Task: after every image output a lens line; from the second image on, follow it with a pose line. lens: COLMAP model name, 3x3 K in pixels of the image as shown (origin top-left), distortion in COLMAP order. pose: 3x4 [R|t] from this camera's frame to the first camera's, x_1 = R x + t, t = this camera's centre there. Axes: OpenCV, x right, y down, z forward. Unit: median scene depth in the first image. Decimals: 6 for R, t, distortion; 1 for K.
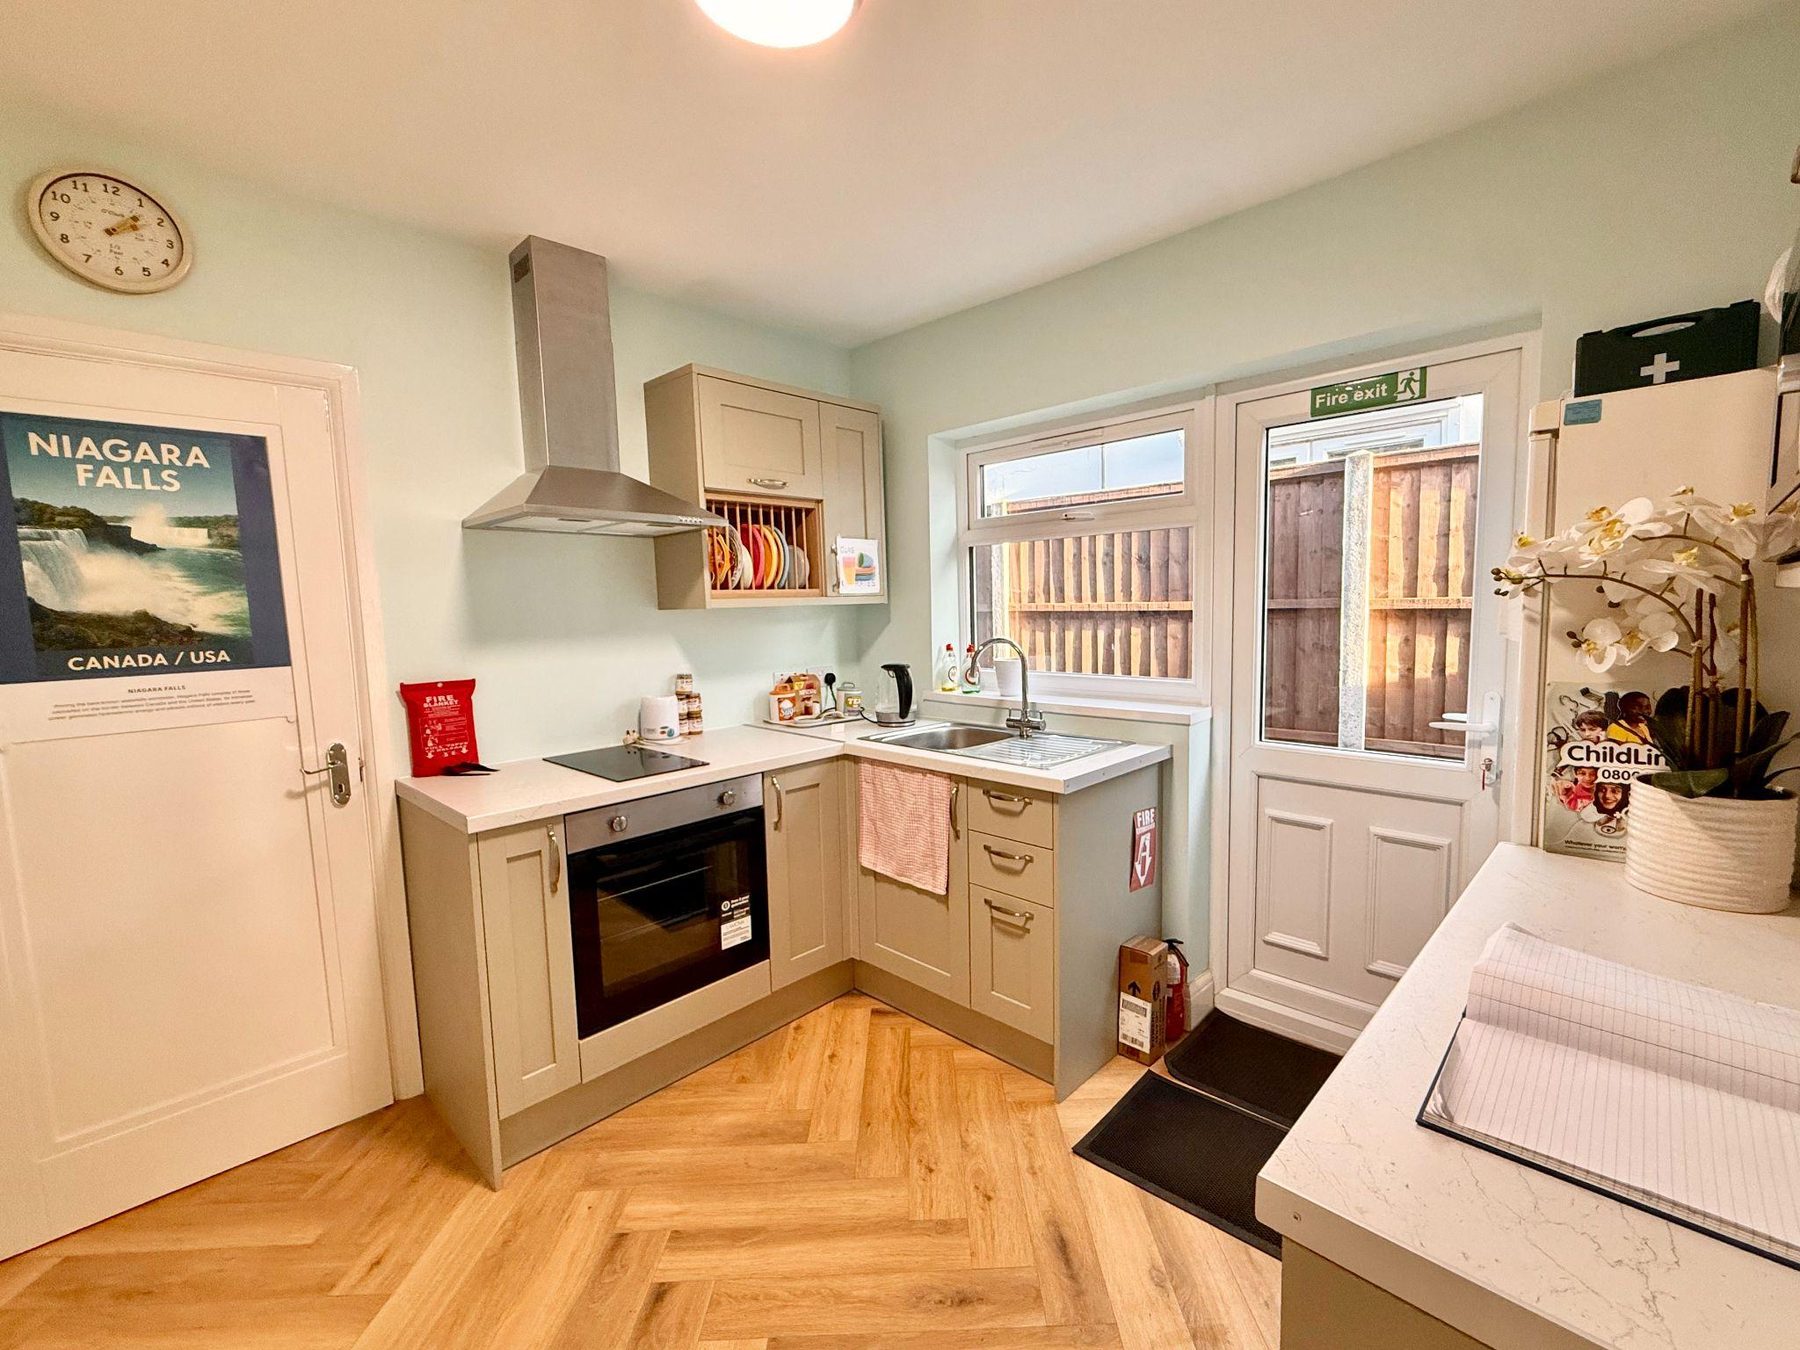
lens RADIAL K [[772.8, 0, 924.5], [0, 772.8, 677.8], [0, 0, 1]] dist [0.000618, -0.000346]
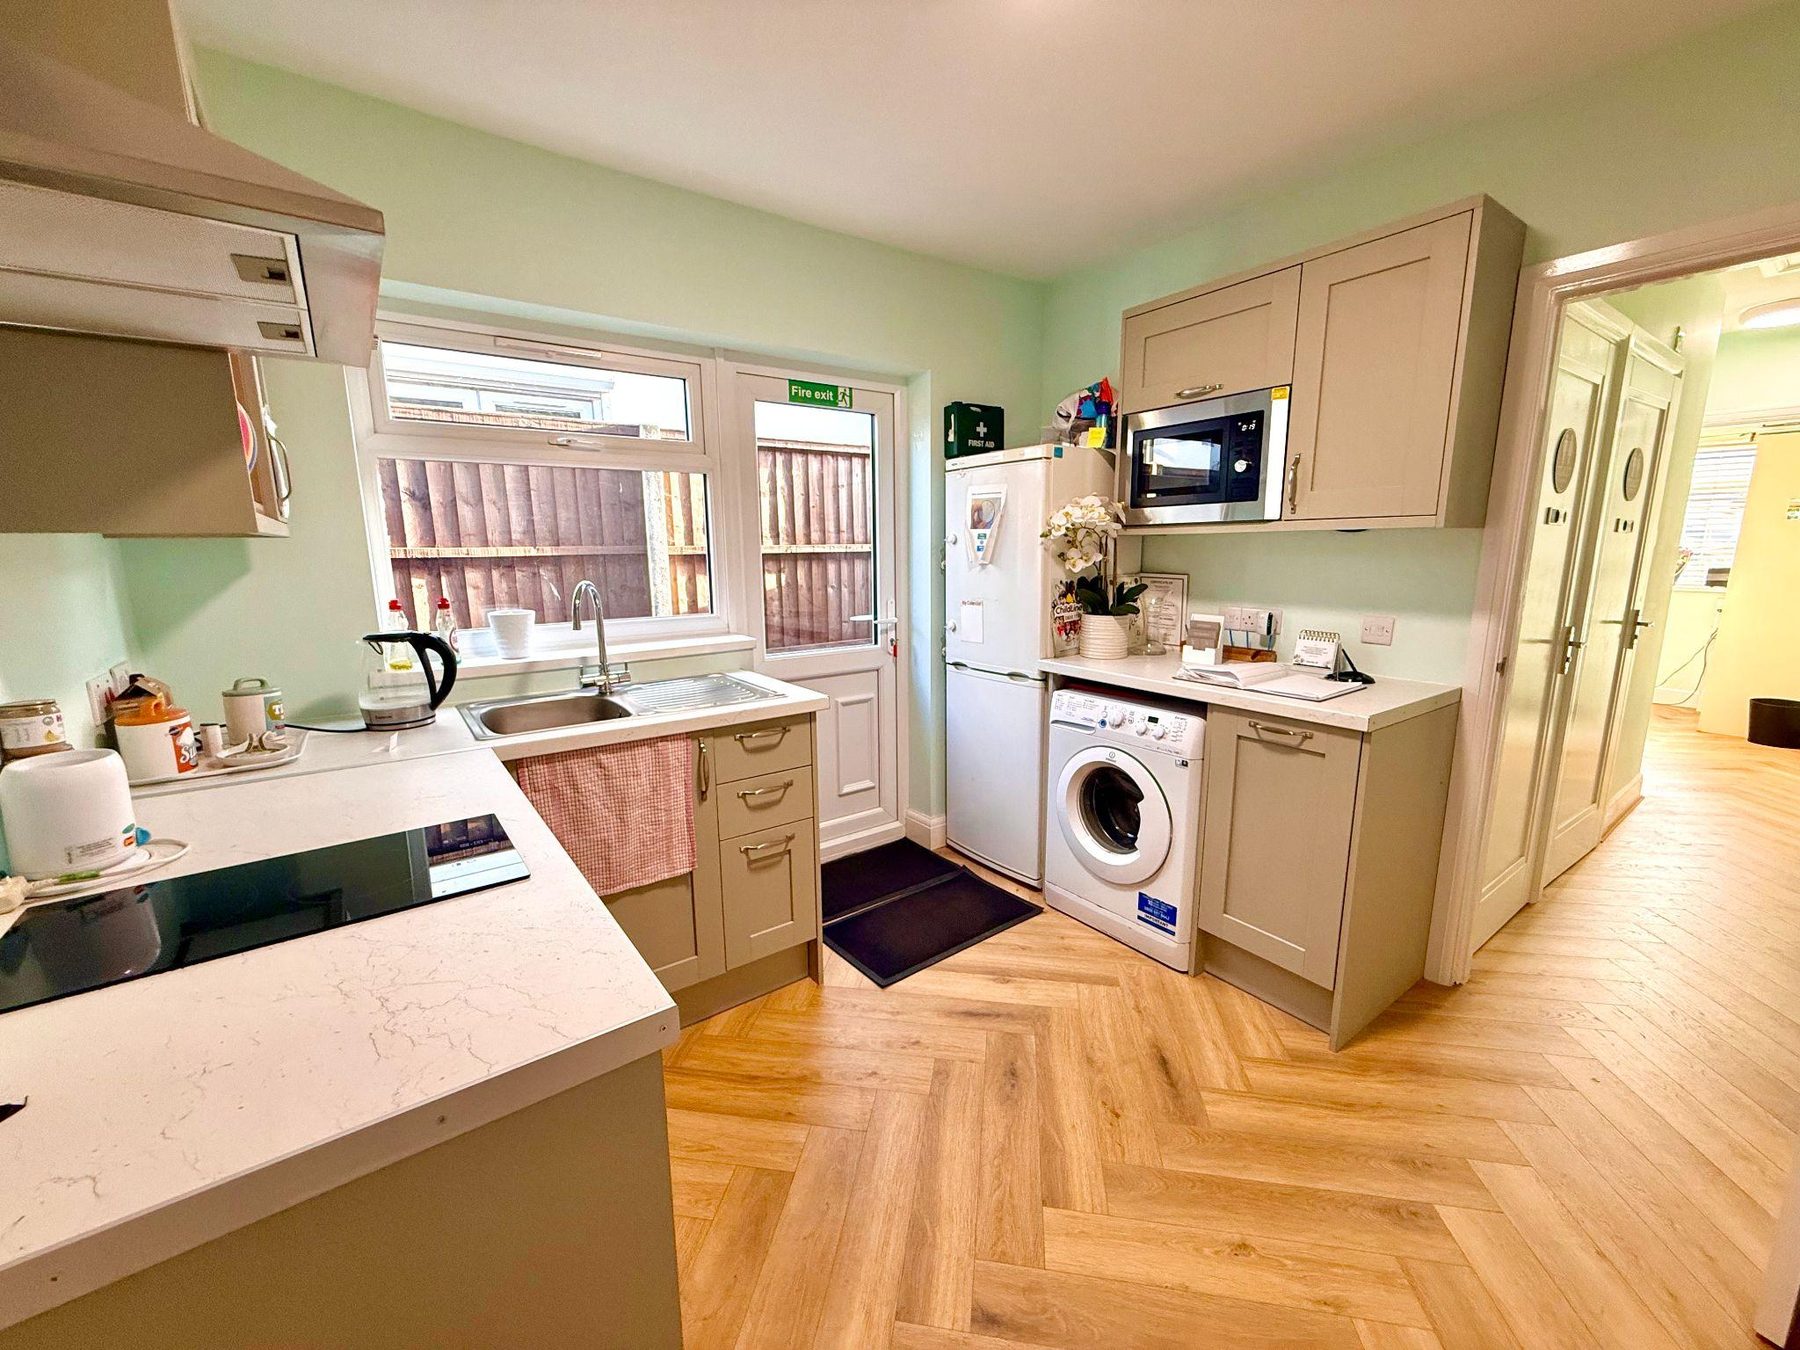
lens RADIAL K [[719.2, 0, 895.5], [0, 719.2, 675.7], [0, 0, 1]] dist [-0.000124, -0.000082]
pose [[0.177803, -0.155632, 0.971681, -0.651904], [0.101680, 0.985035, 0.139165, -0.026864], [-0.978799, 0.074056, 0.190967, 0.561160]]
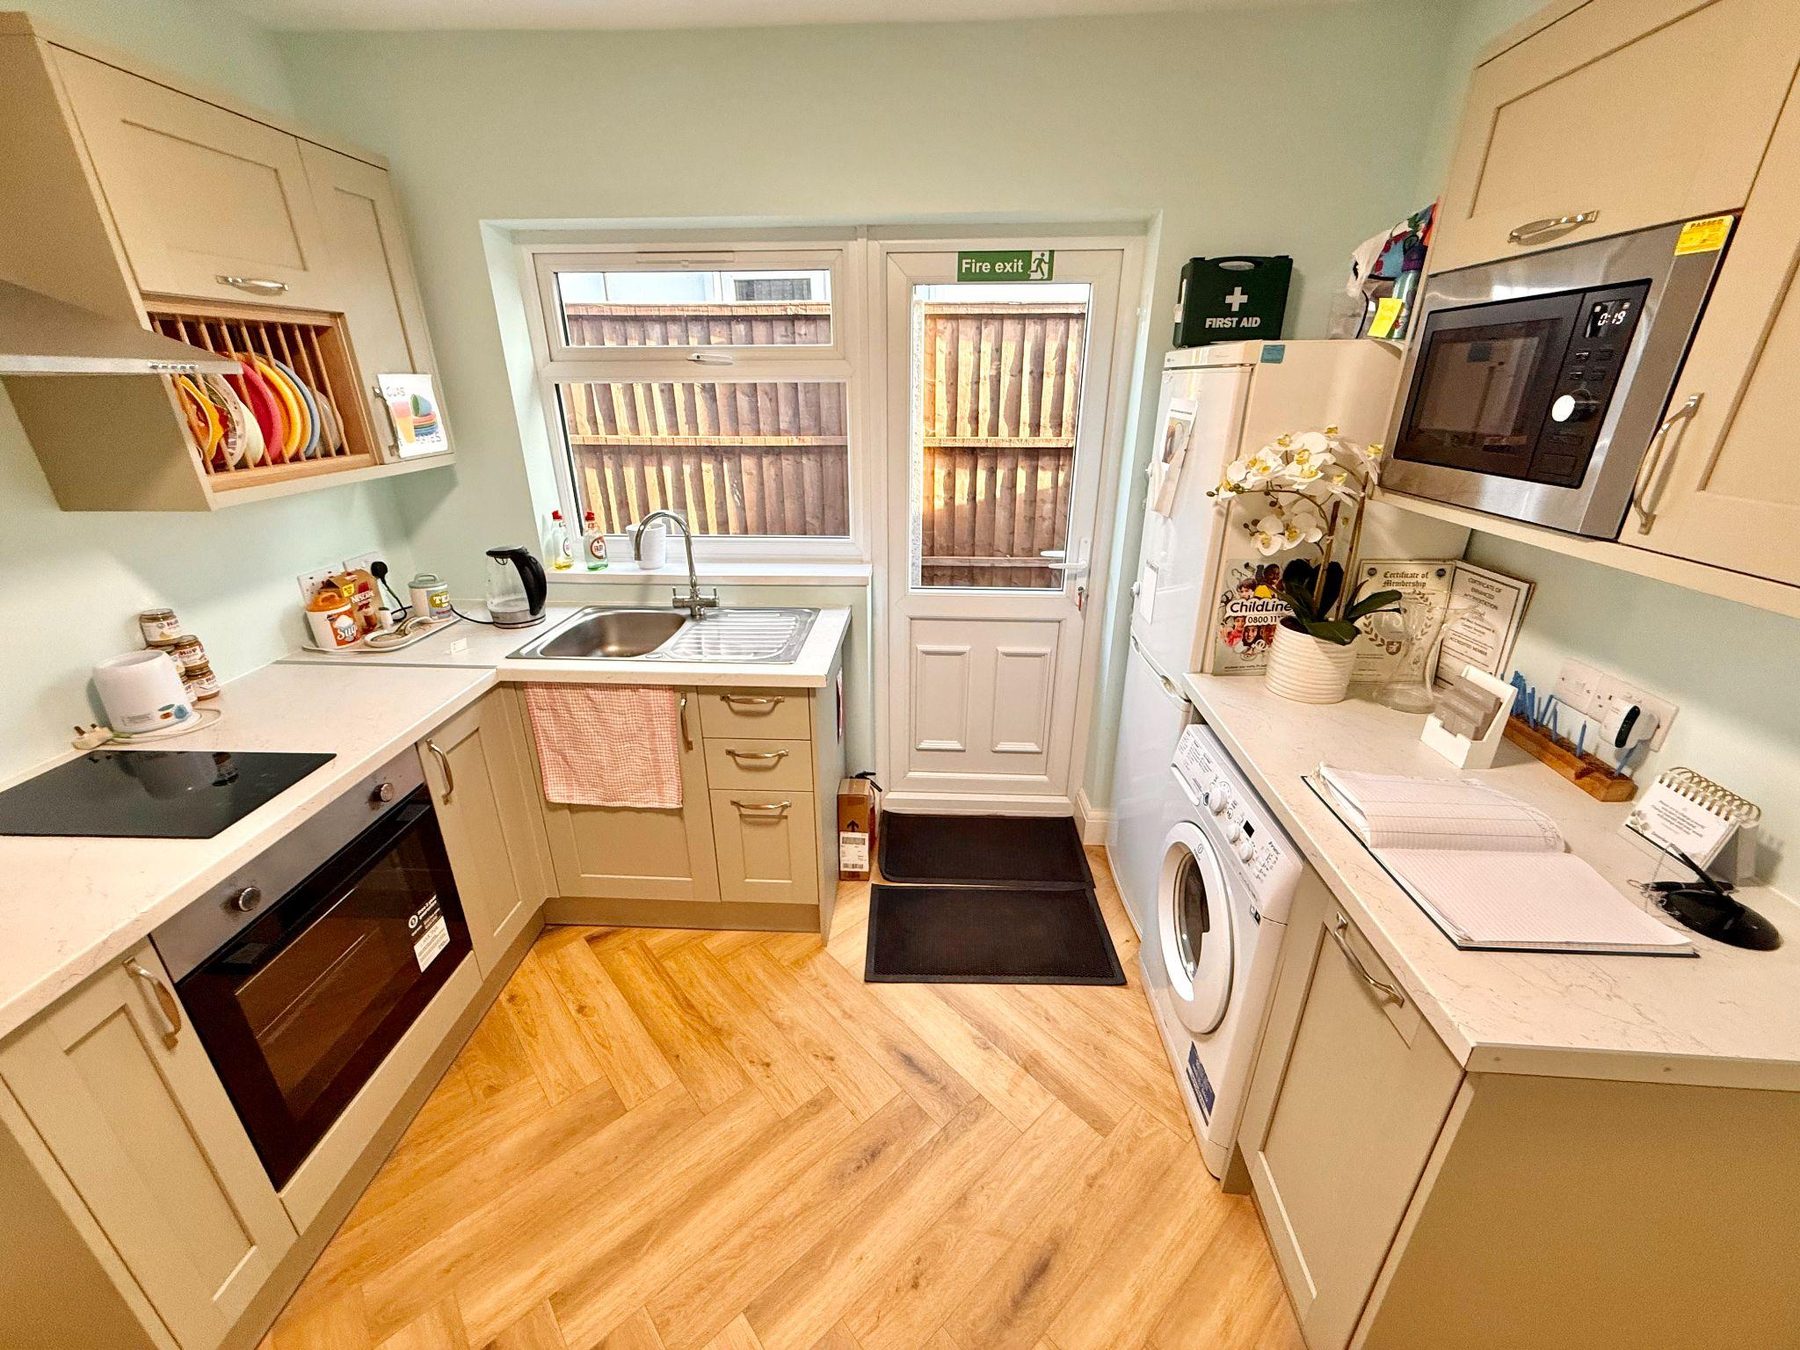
lens RADIAL K [[719.2, 0, 895.5], [0, 719.2, 675.7], [0, 0, 1]] dist [-0.000124, -0.000082]
pose [[0.758495, -0.229632, 0.609880, -0.251746], [0.048031, 0.953014, 0.299094, -0.110738], [-0.649906, -0.197568, 0.733886, 0.210443]]
